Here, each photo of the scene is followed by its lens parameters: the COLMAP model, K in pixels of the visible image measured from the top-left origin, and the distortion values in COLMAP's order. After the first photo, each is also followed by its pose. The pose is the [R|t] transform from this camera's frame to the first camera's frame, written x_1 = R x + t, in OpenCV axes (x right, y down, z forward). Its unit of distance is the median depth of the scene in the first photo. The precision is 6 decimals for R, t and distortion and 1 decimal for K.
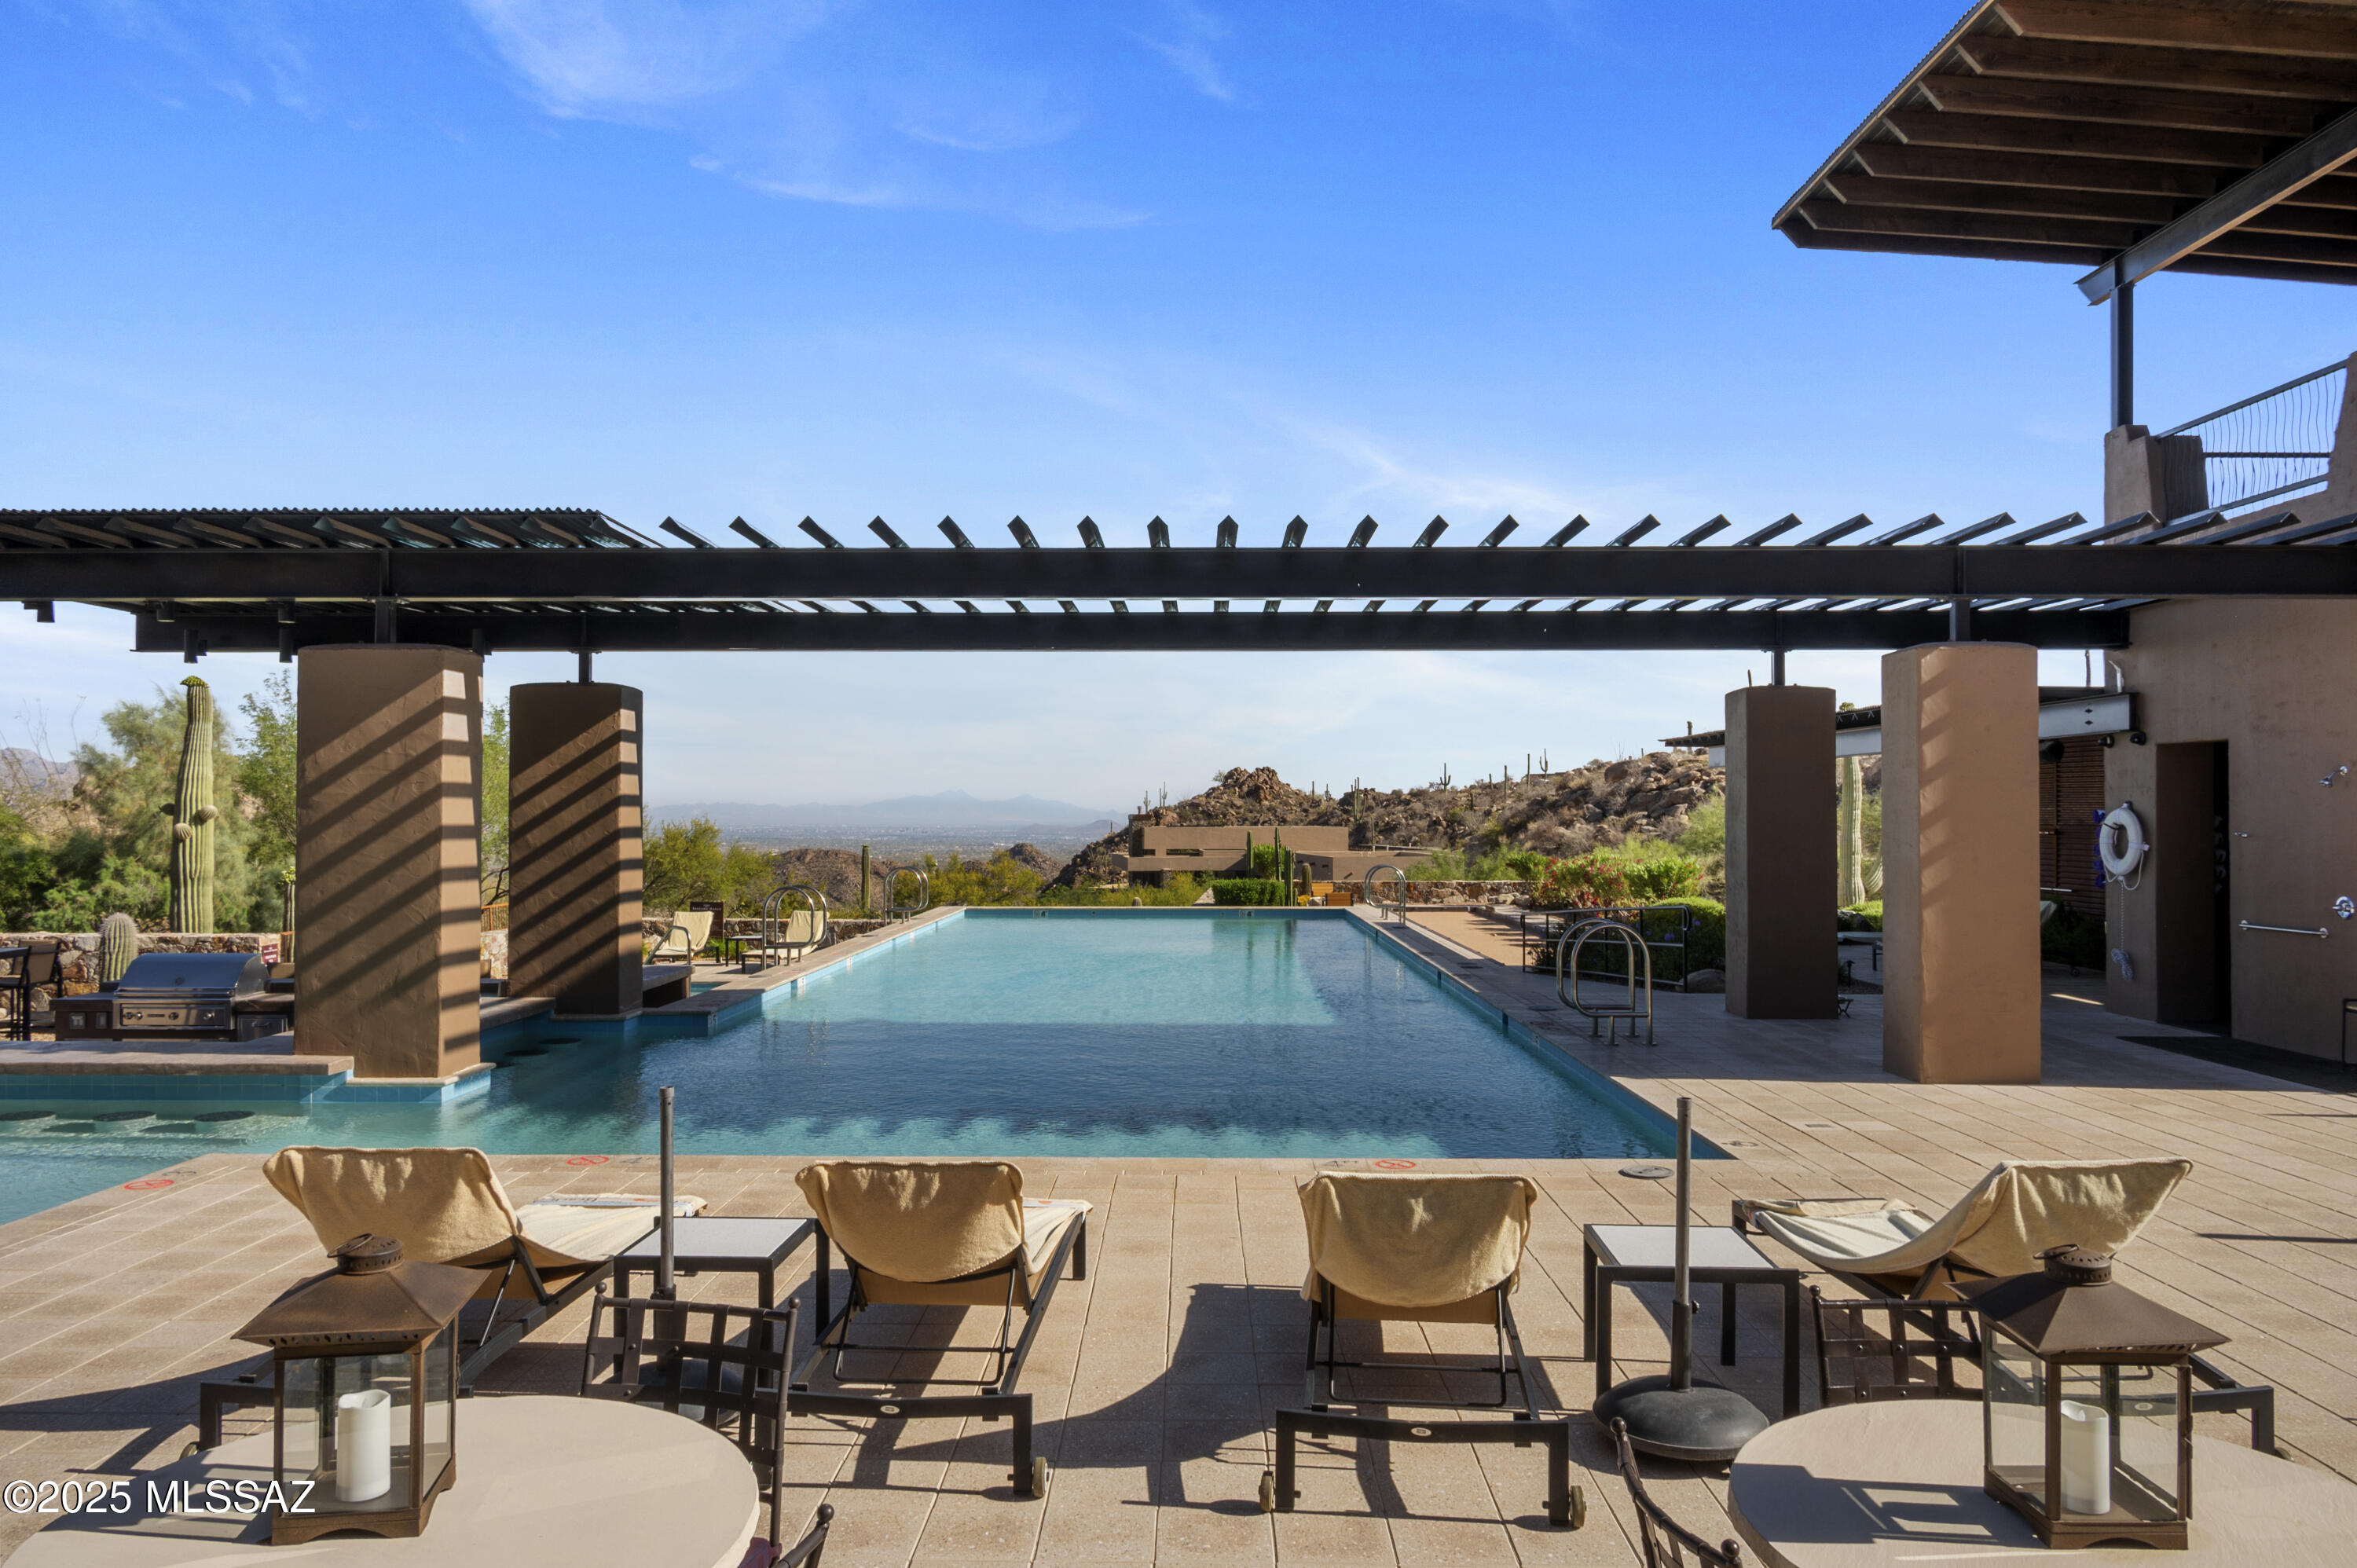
lens RADIAL K [[1579.4, 0, 1178.5], [0, 1579.4, 784.0], [0, 0, 1]] dist [-0.002367, -0.000436]
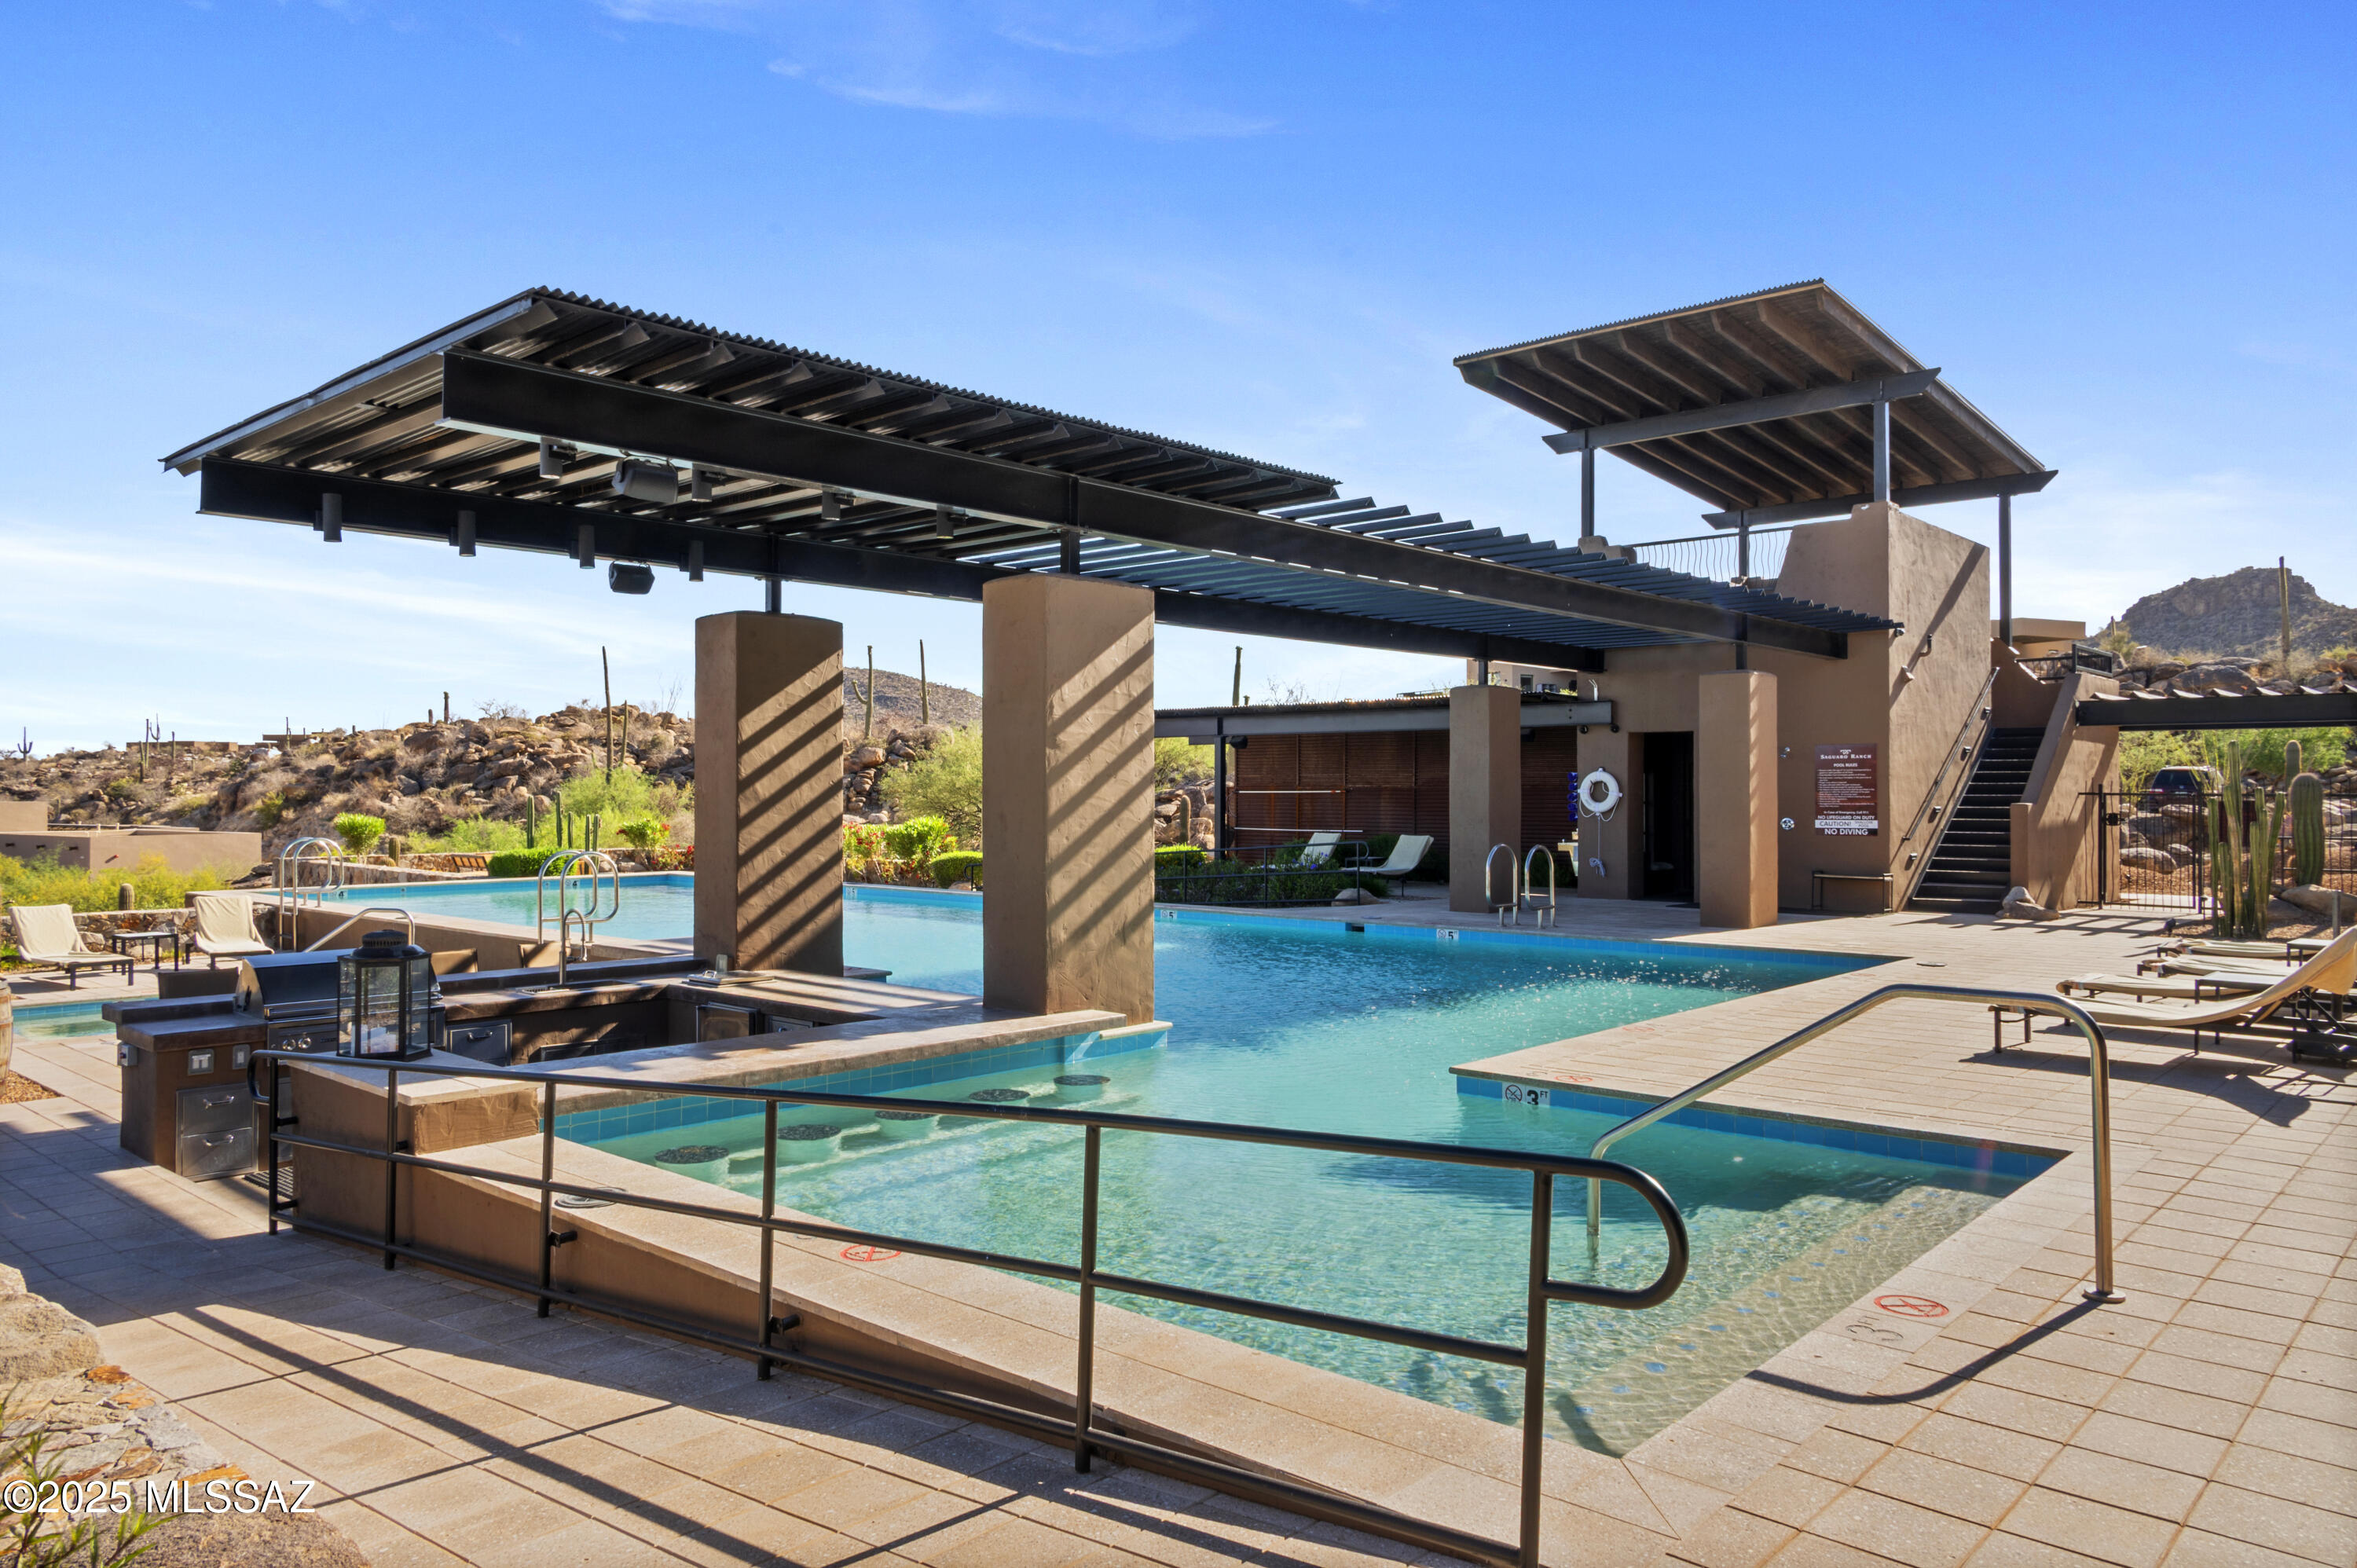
lens RADIAL K [[1555.9, 0, 1178.5], [0, 1555.9, 784.0], [0, 0, 1]] dist [-0.001242, 0.000144]
pose [[0.662633, 0.002747, 0.748939, -0.899279], [-0.014302, 0.999857, 0.008987, 0.020930], [-0.748808, -0.016666, 0.662577, 0.254880]]
